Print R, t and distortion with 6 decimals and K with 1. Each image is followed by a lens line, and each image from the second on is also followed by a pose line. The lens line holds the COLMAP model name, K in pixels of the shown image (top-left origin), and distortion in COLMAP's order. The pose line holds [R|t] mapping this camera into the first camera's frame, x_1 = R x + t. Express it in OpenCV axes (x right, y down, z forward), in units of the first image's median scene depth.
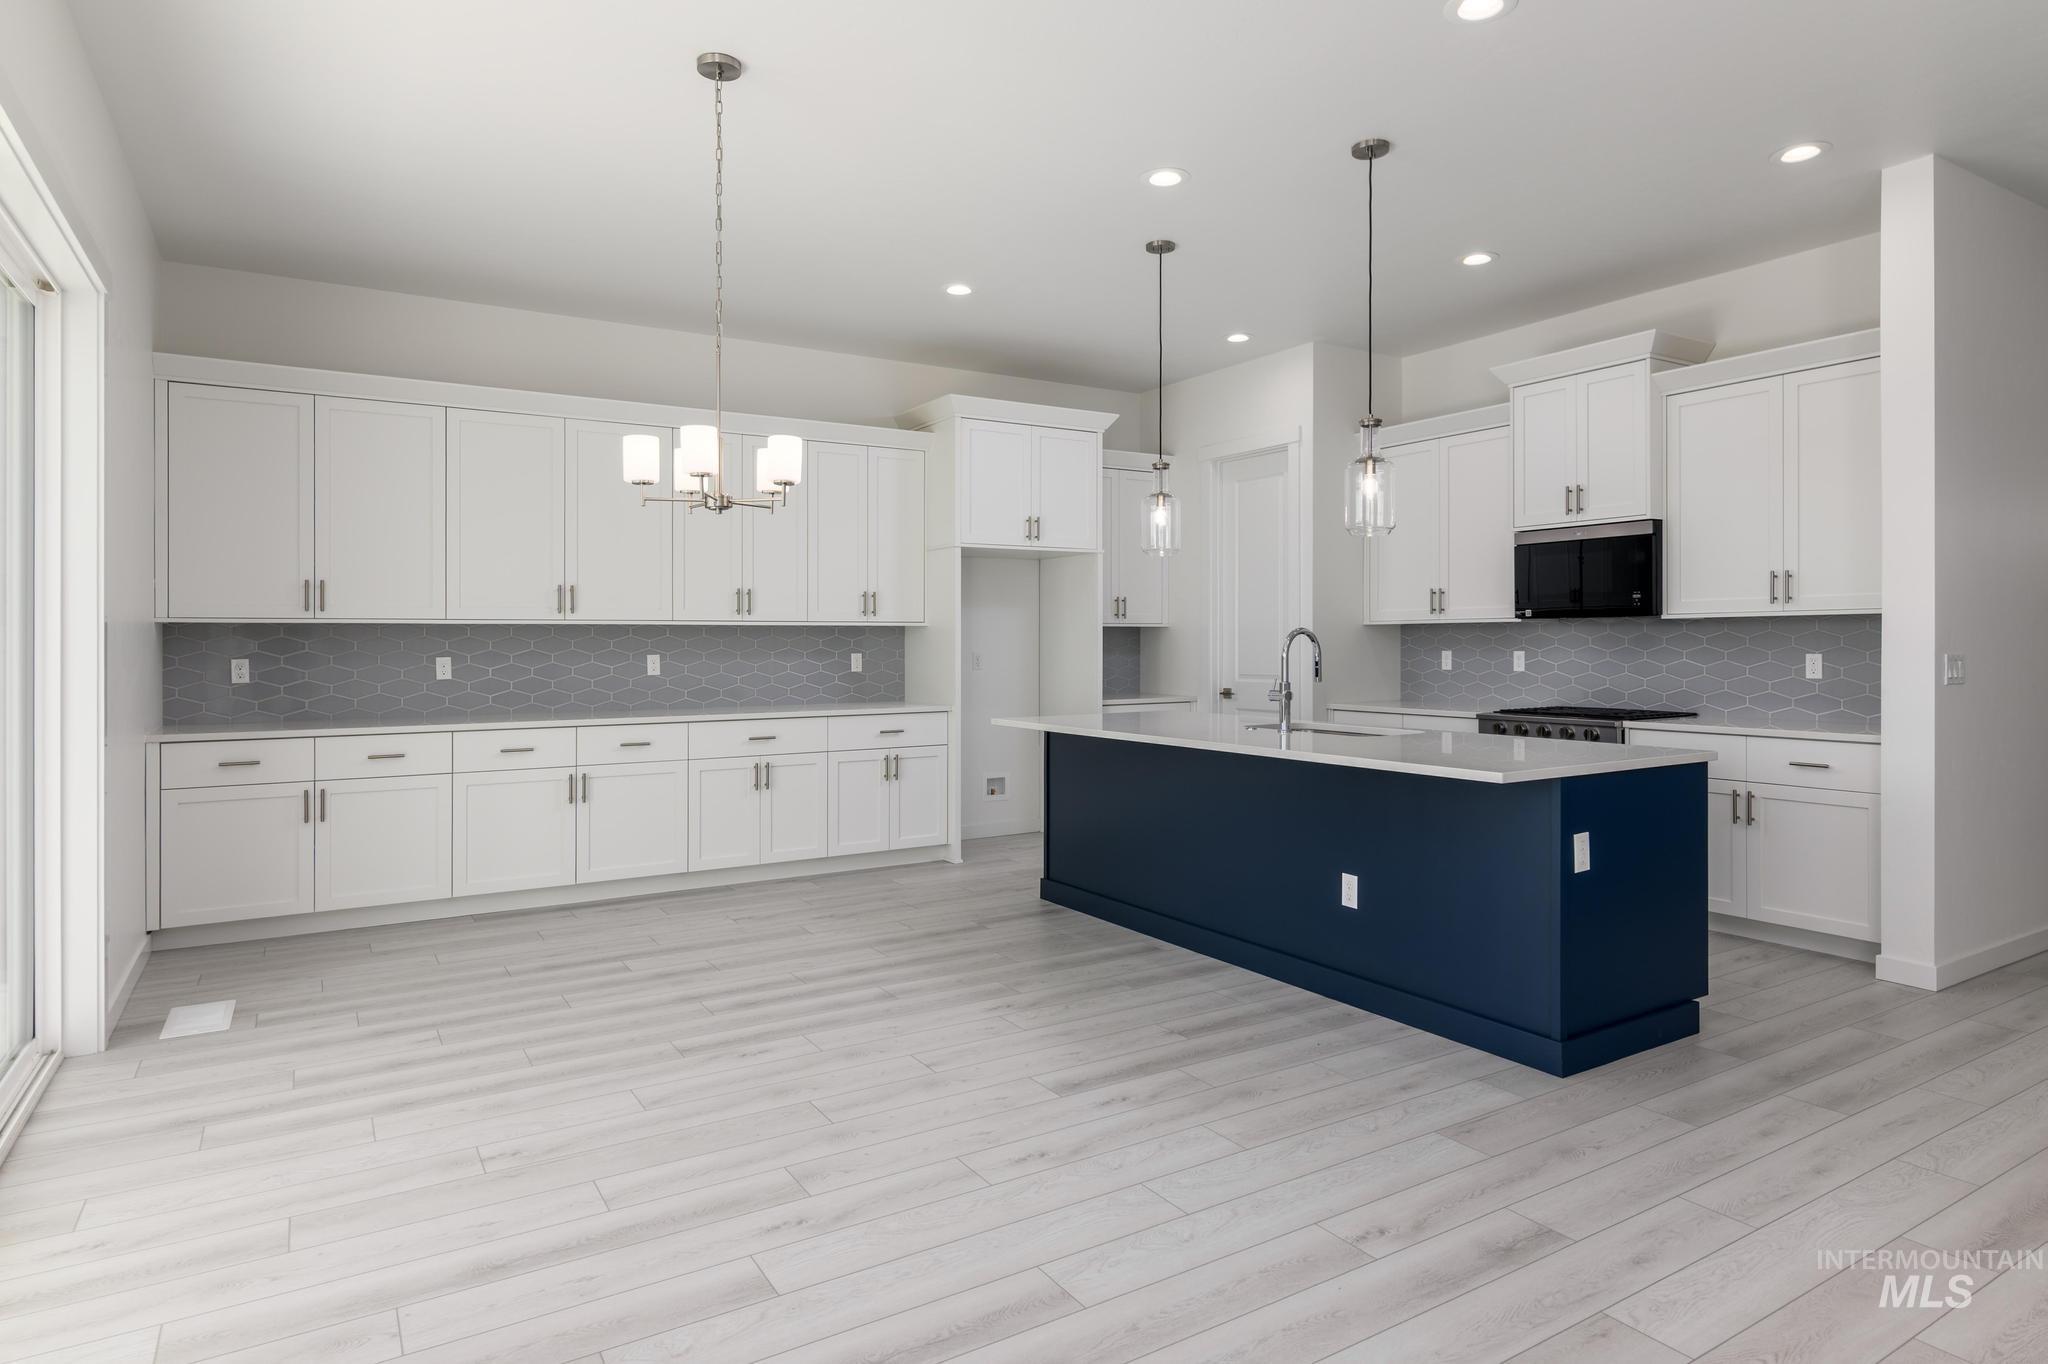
lens RADIAL K [[1169.0, 0, 1048.7], [0, 1169.0, 647.7], [0, 0, 1]] dist [0.003089, -0.001346]
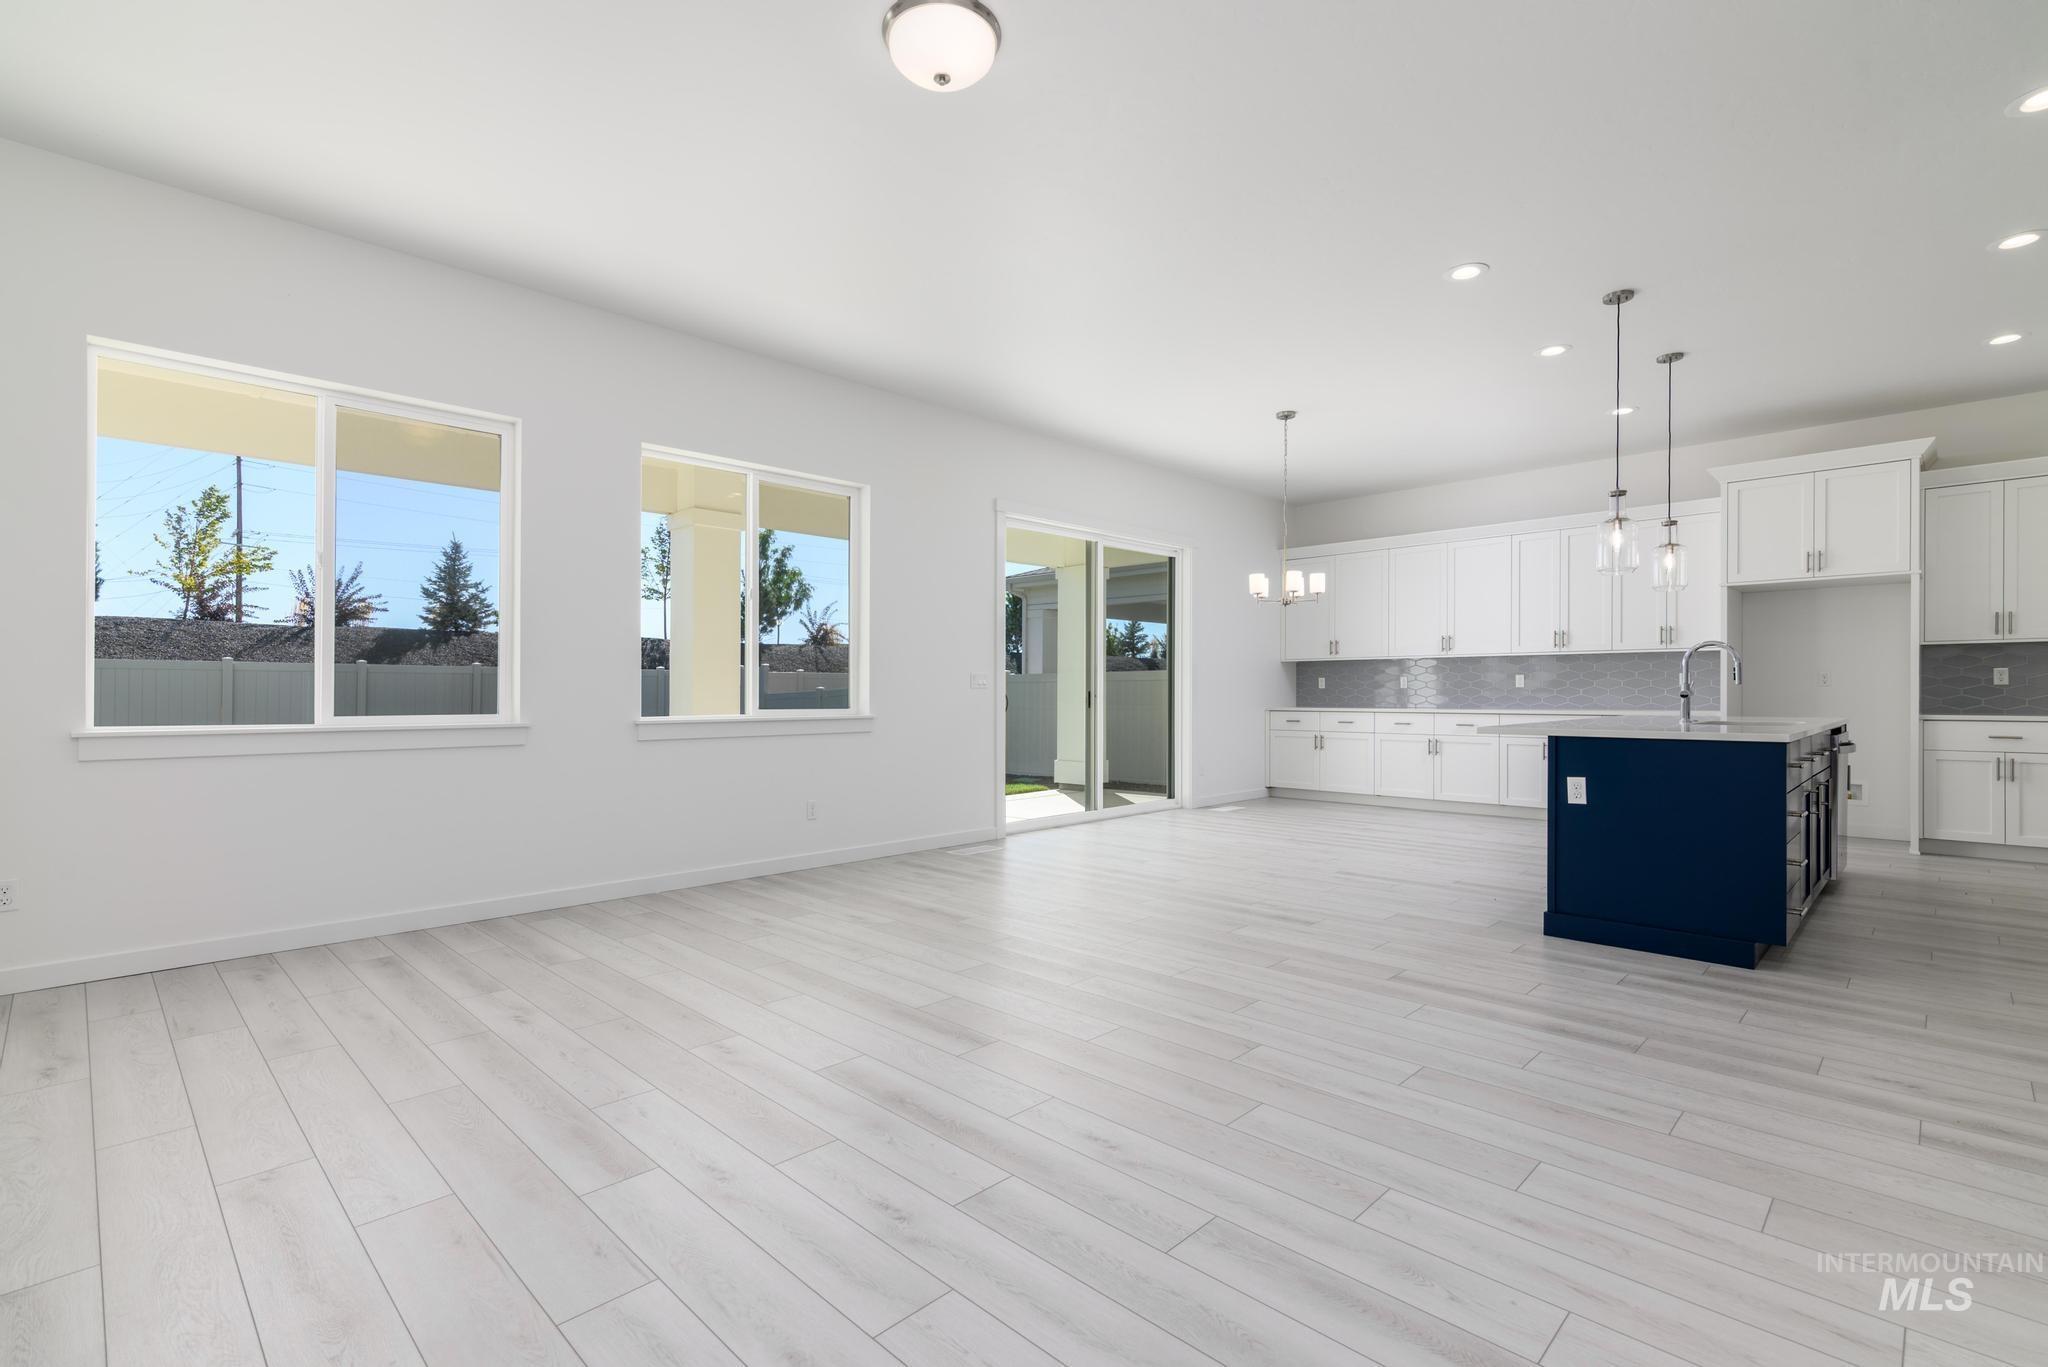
lens RADIAL K [[933.0, 0, 1021.4], [0, 933.0, 696.4], [0, 0, 1]] dist [0.008644, -0.000703]
pose [[0.228392, 0.009663, -0.973521, 0.917573], [-0.003410, 0.999953, 0.009125, 0.031992], [0.973563, 0.001236, 0.228414, 0.042038]]
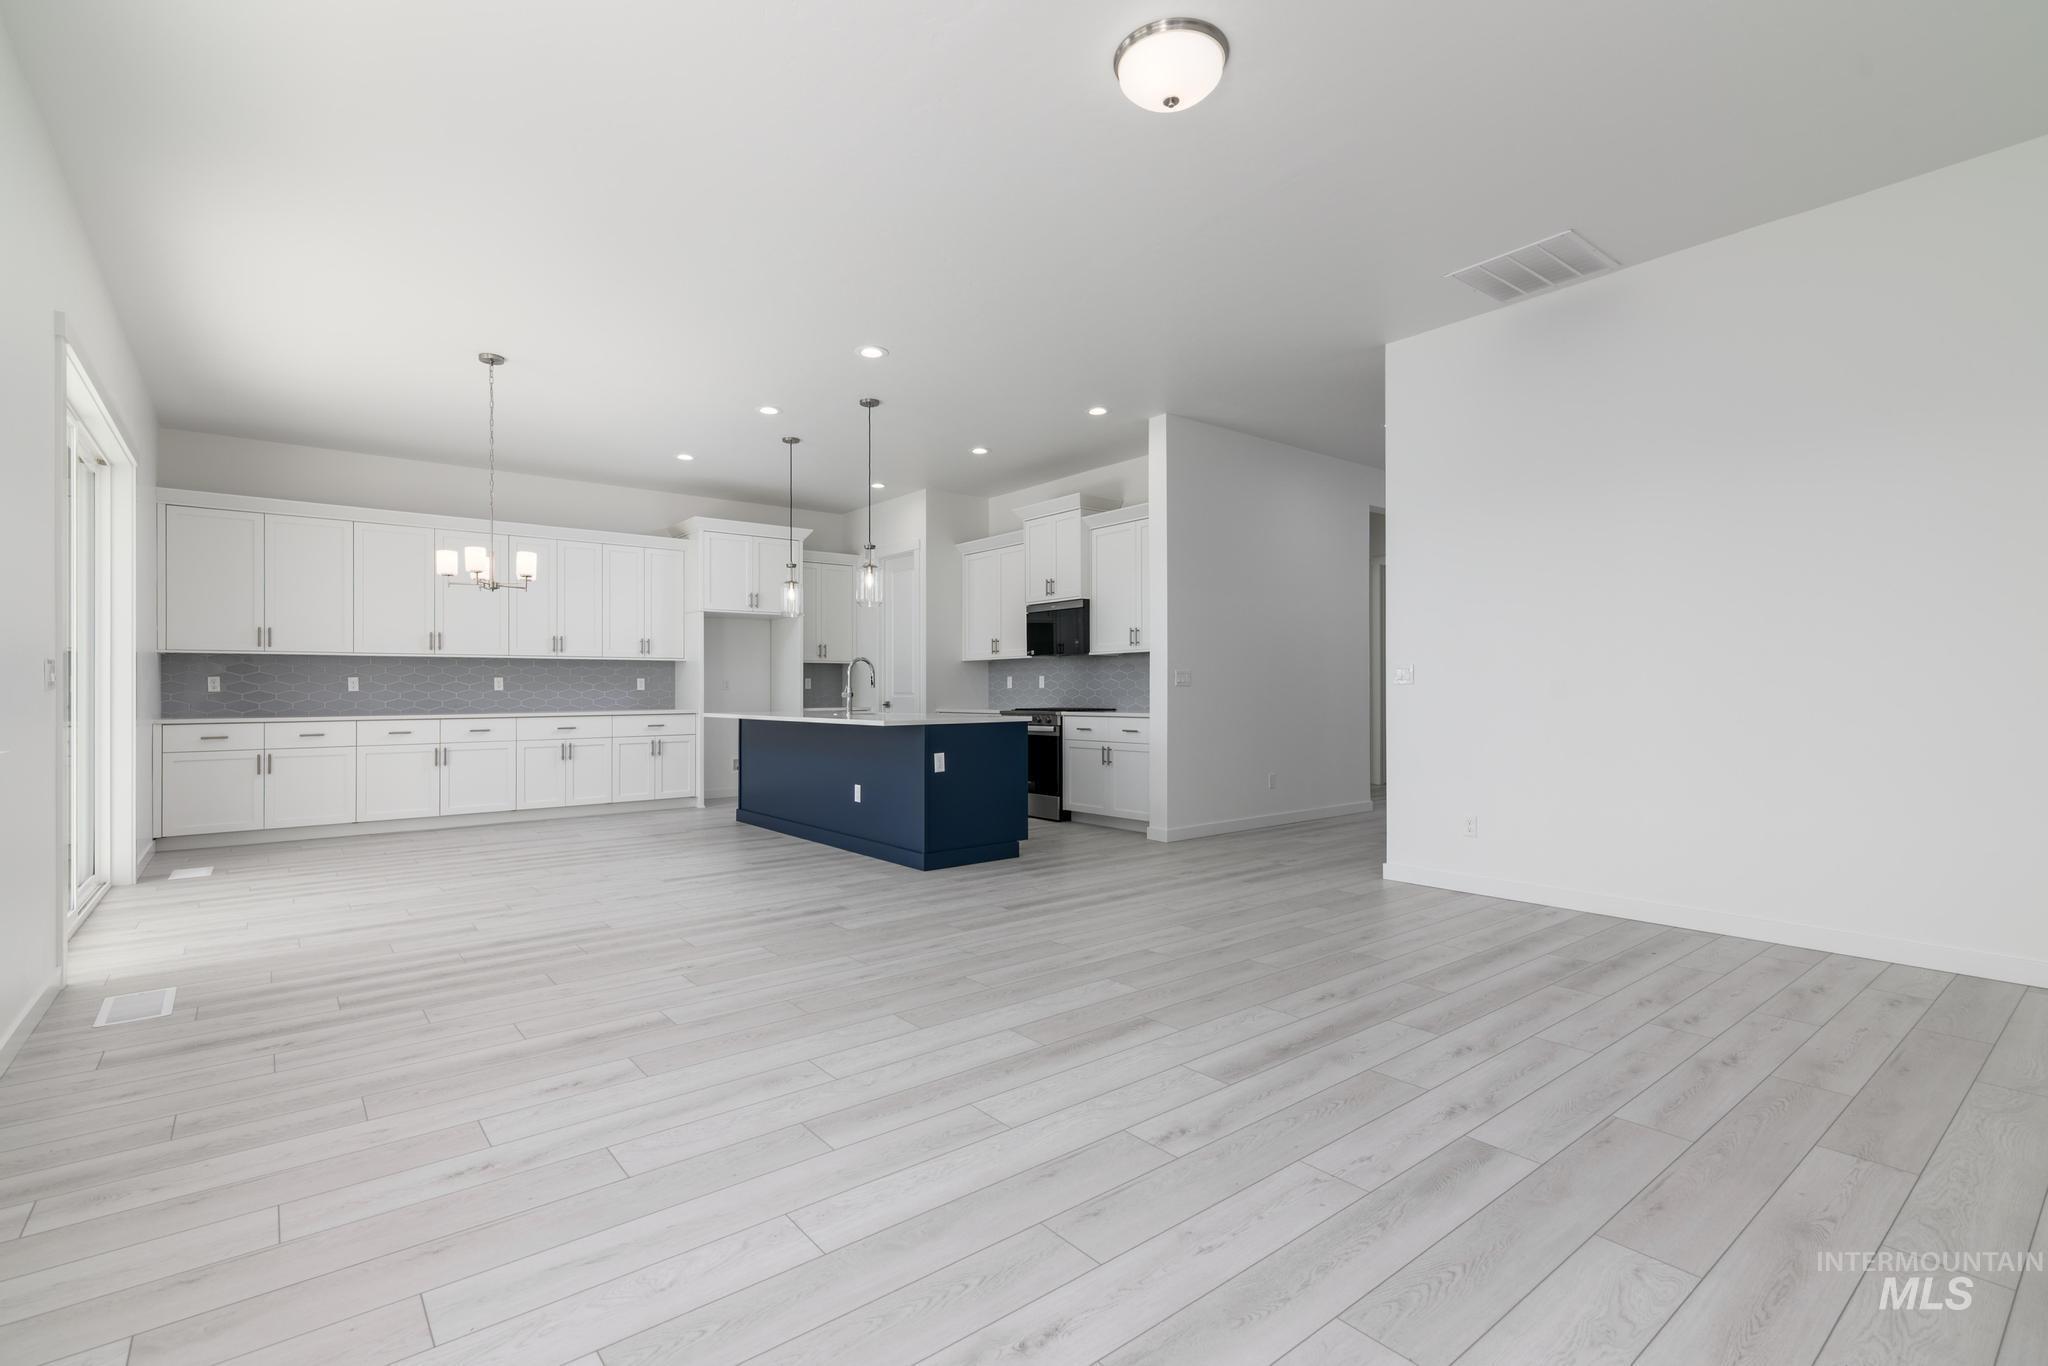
lens RADIAL K [[933.0, 0, 1016.7], [0, 933.0, 692.4], [0, 0, 1]] dist [0.008644, -0.000703]
pose [[0.993872, -0.000653, 0.110539, 0.263788], [0.001004, 0.999995, -0.003119, 0.037247], [-0.110536, 0.003211, 0.993867, -0.405142]]
